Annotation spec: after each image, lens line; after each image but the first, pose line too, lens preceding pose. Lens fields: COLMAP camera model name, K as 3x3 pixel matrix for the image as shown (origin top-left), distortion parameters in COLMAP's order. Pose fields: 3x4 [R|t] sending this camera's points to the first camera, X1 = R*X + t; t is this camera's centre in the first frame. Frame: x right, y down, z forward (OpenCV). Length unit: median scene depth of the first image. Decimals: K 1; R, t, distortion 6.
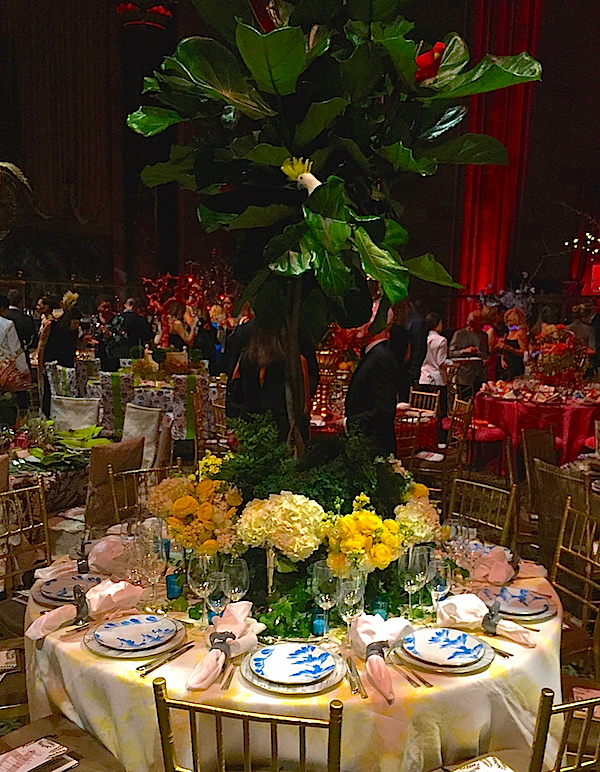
lens RADIAL K [[704.2, 0, 300.2], [0, 704.2, 386.1], [0, 0, 1]] dist [0.003727, -0.004349]
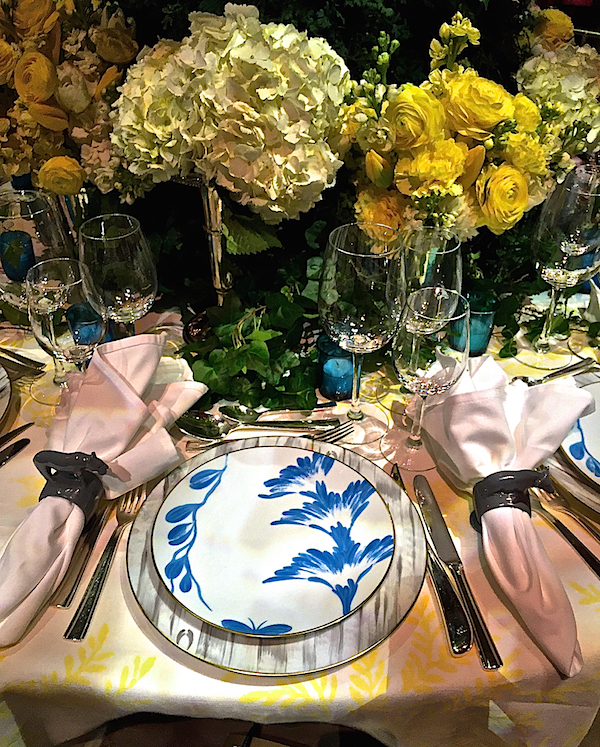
lens RADIAL K [[677.4, 0, 313.8], [0, 677.4, 415.4], [0, 0, 1]] dist [0.050944, -0.037604]
pose [[0.999330, -0.025434, 0.026312, 0.001404], [0.005788, 0.819804, 0.572615, 0.127724], [-0.036135, -0.572079, 0.819402, 0.646883]]
